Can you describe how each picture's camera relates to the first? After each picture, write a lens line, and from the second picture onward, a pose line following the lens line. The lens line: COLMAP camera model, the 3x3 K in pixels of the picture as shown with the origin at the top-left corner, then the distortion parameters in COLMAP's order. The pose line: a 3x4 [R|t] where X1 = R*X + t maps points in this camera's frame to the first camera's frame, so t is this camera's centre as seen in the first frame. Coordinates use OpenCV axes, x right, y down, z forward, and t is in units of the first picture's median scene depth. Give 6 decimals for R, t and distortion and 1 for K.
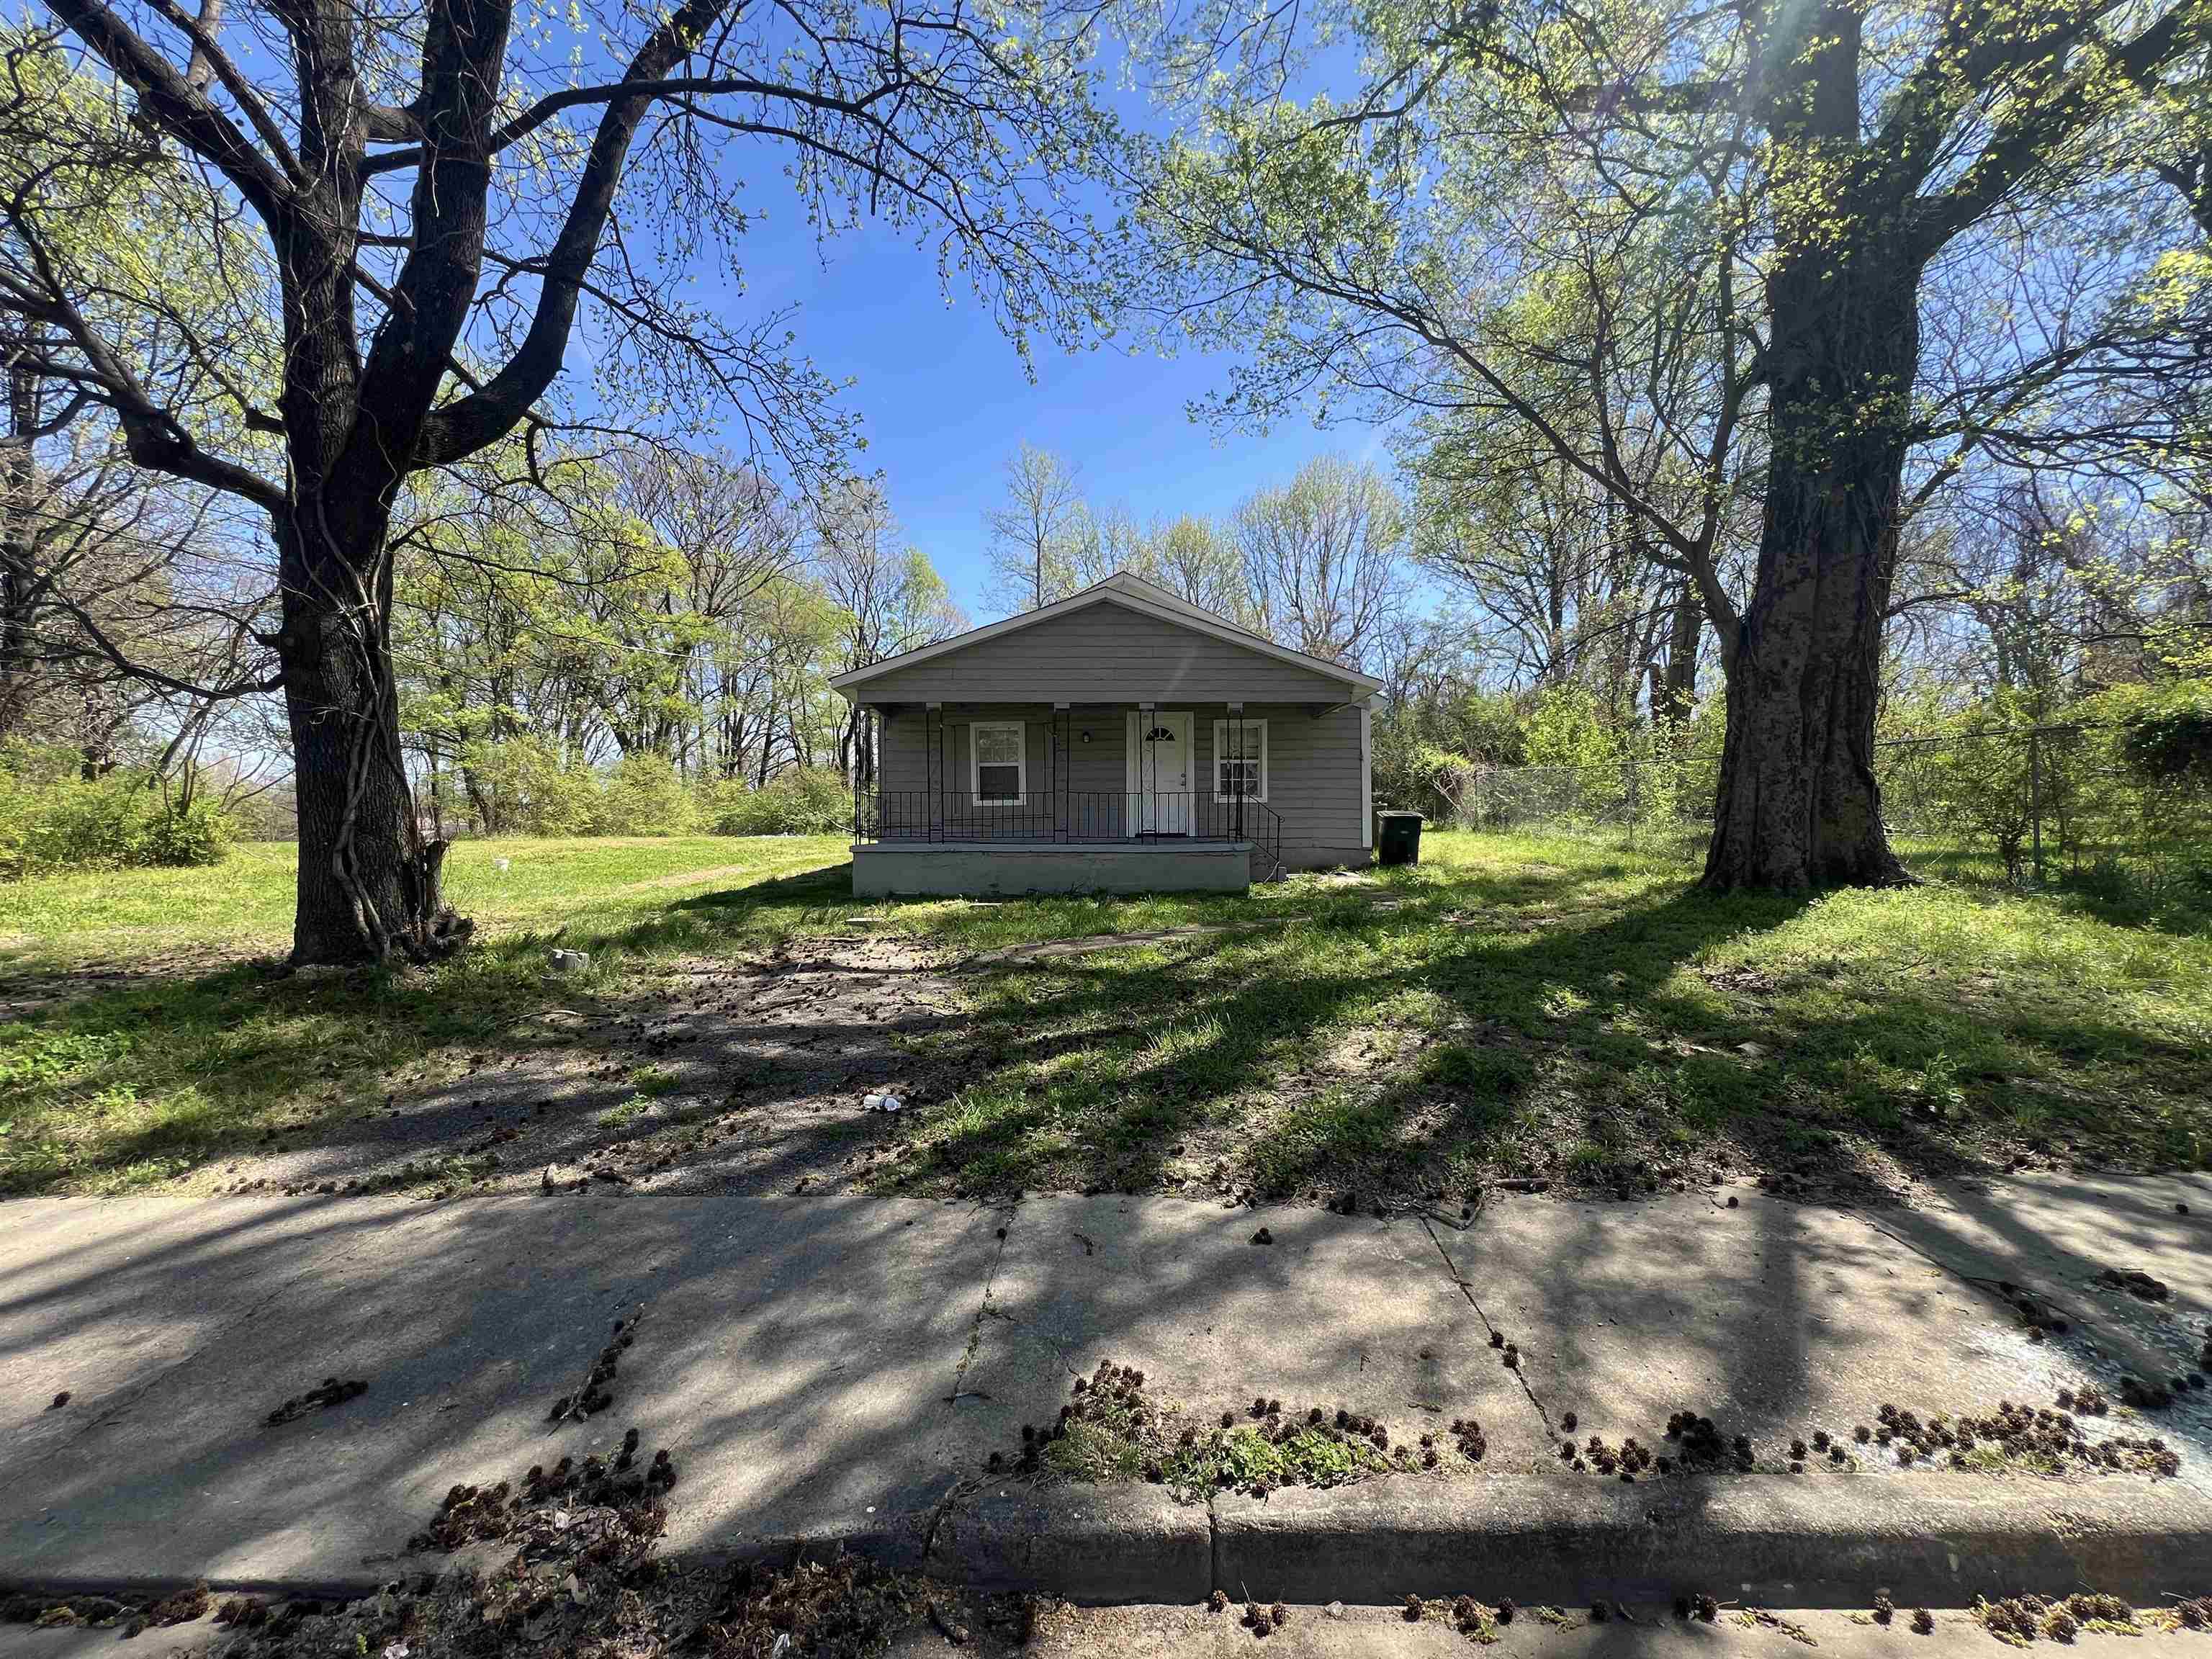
lens RADIAL K [[887.2, 0, 1096.8], [0, 887.2, 826.6], [0, 0, 1]] dist [-0.003513, -0.000095]
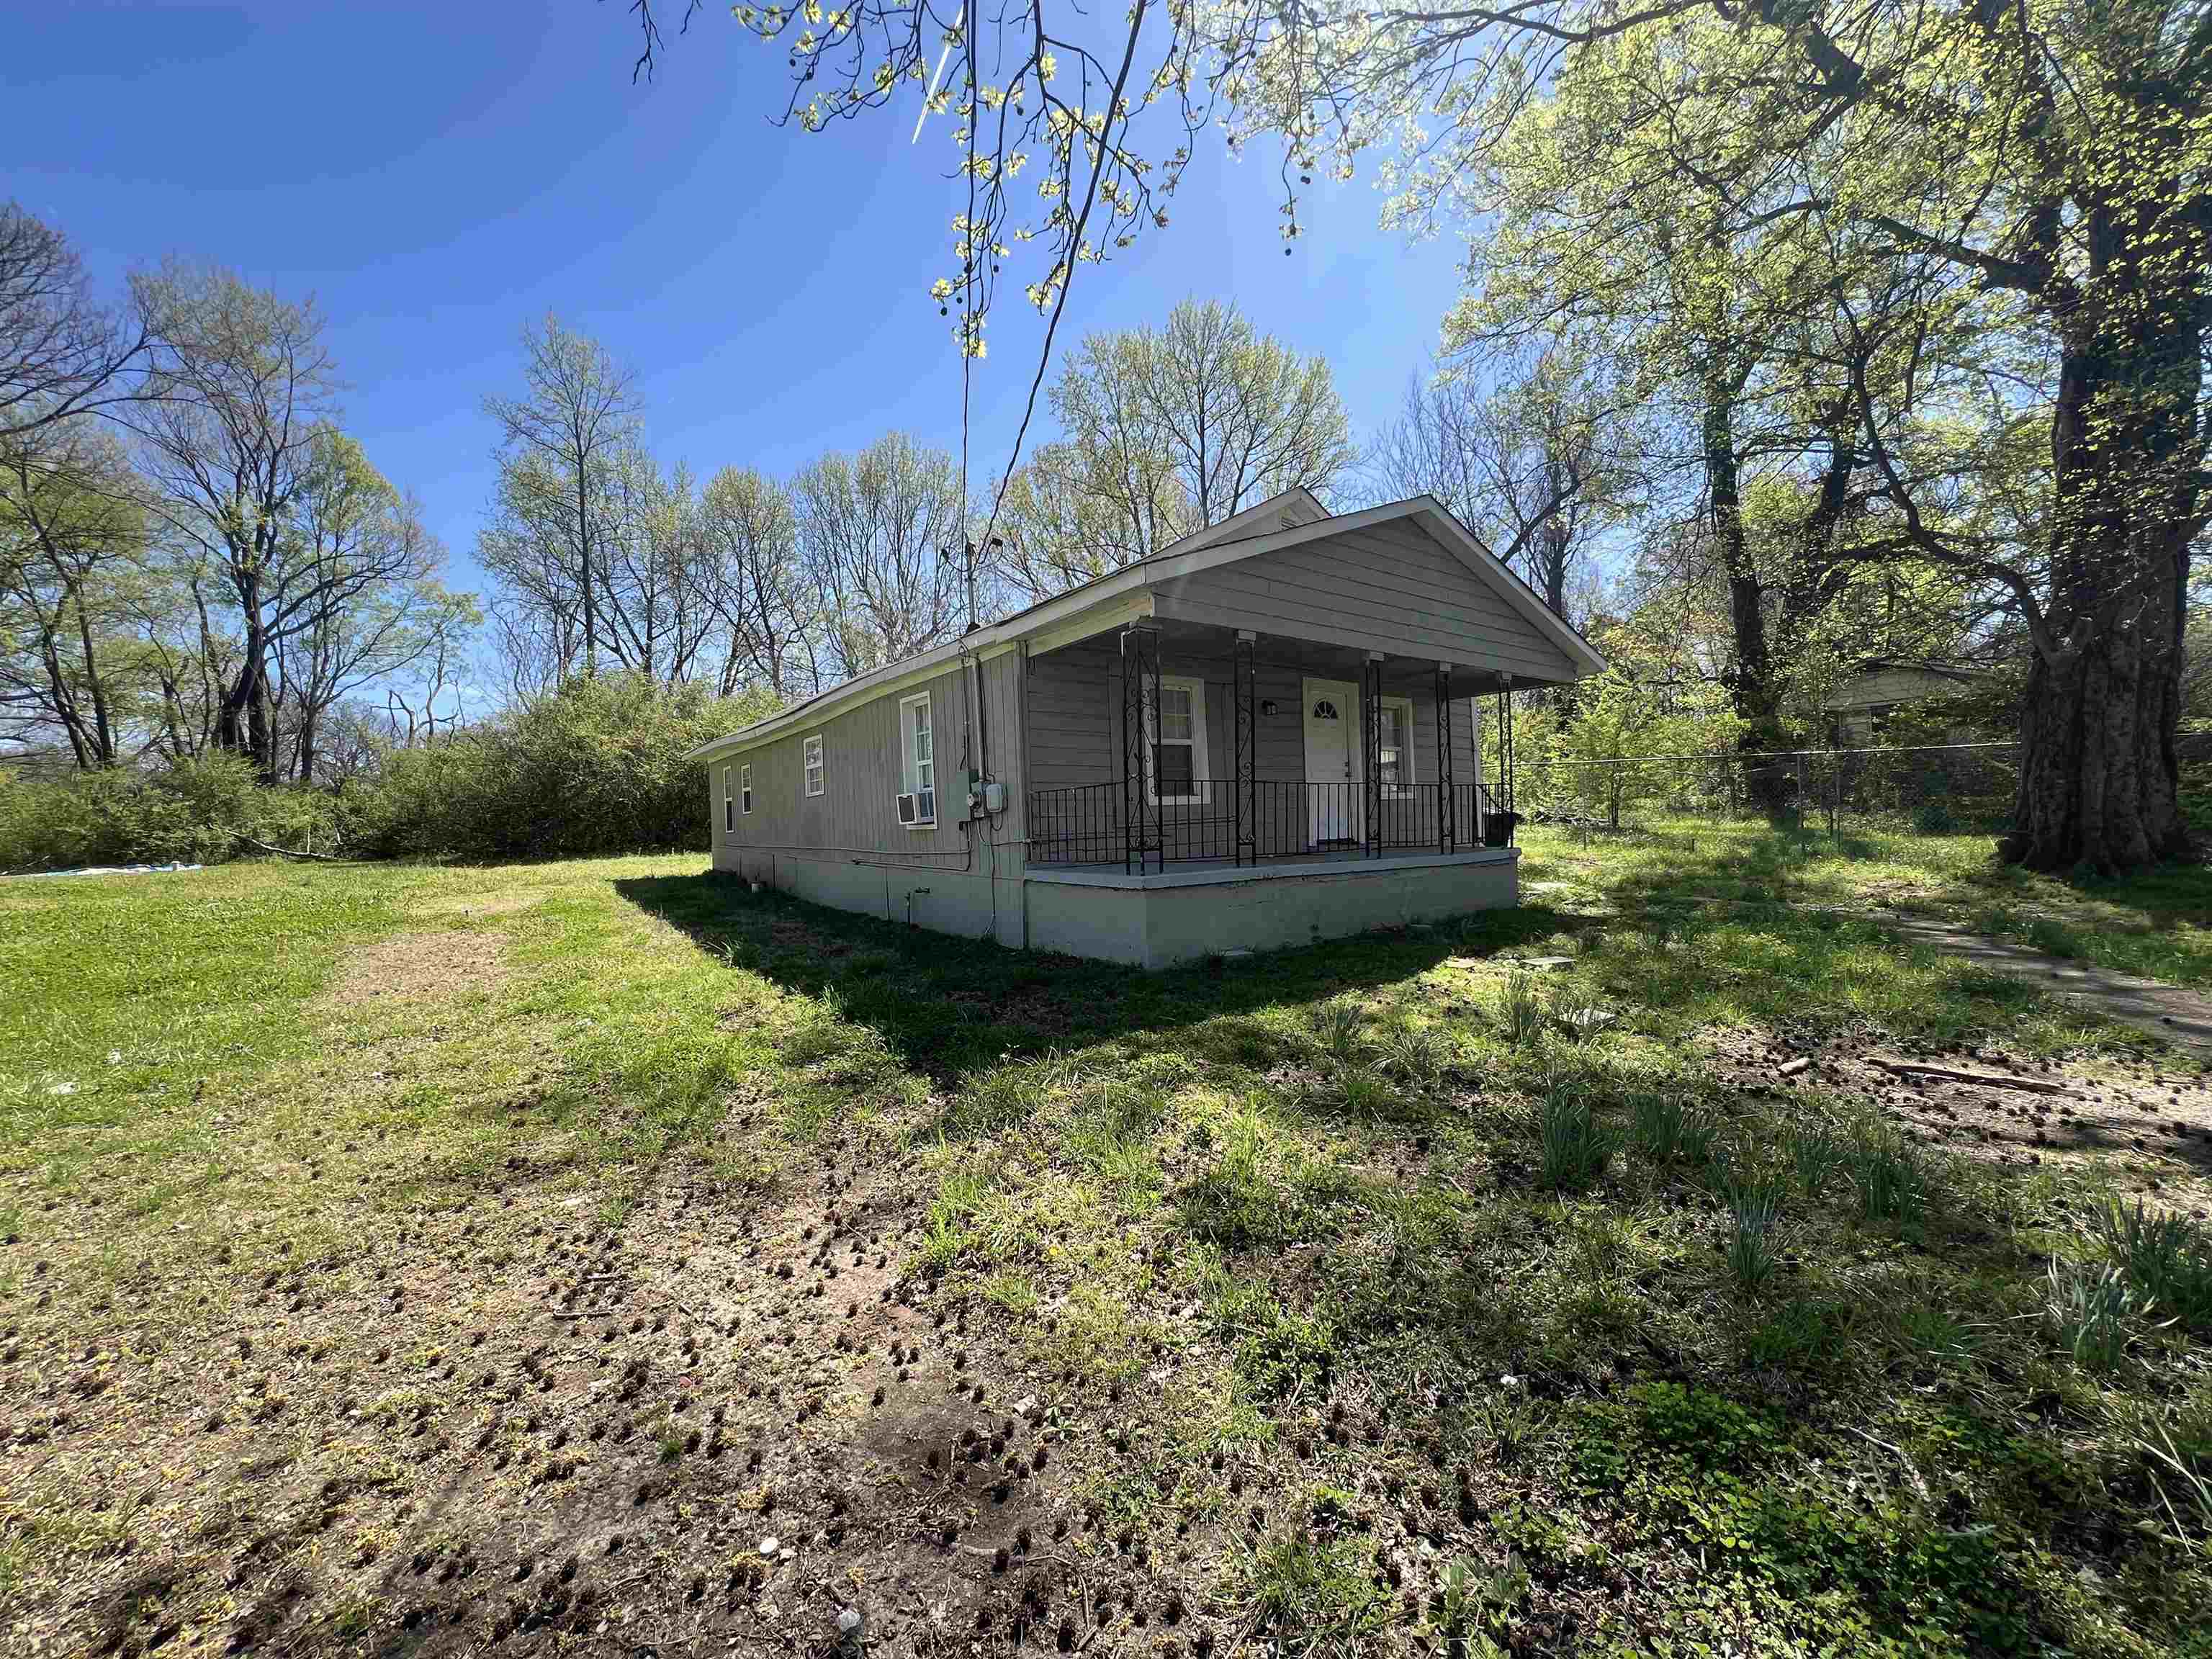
lens RADIAL K [[887.2, 0, 1100.7], [0, 887.2, 826.3], [0, 0, 1]] dist [-0.003513, -0.000095]
pose [[0.814983, -0.021714, 0.579078, -0.537146], [0.023865, 0.999708, 0.003900, -0.011338], [-0.578993, 0.010642, 0.815263, 0.496012]]
